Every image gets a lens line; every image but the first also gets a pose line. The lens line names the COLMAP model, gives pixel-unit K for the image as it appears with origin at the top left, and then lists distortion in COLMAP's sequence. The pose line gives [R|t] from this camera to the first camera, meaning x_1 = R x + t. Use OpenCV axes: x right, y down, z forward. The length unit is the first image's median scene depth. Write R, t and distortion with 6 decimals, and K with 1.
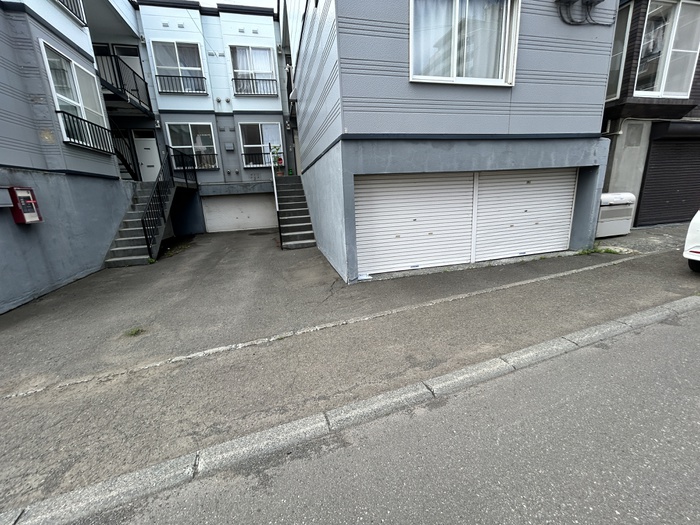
lens RADIAL K [[281.8, 0, 349.7], [0, 281.8, 261.4], [0, 0, 1]] dist [-0.000261, 0.000244]
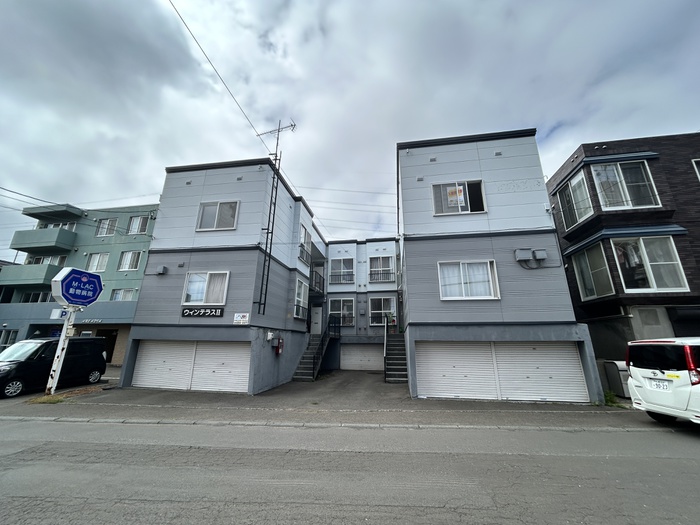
lens RADIAL K [[281.8, 0, 349.7], [0, 281.8, 261.4], [0, 0, 1]] dist [-0.000261, 0.000244]
pose [[0.911807, -0.062126, -0.405891, 0.221662], [-0.145615, 0.875323, -0.461092, 0.104463], [0.383932, 0.479531, 0.789079, -0.544282]]
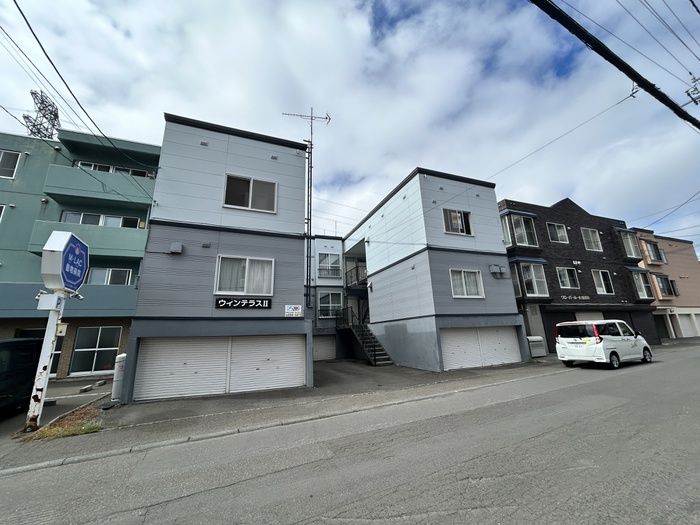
lens RADIAL K [[281.8, 0, 349.7], [0, 281.8, 261.4], [0, 0, 1]] dist [-0.000261, 0.000244]
pose [[0.992667, 0.042013, 0.113347, -0.566741], [0.017350, 0.878434, -0.477549, 0.200509], [-0.119631, 0.476014, 0.871263, -0.763191]]
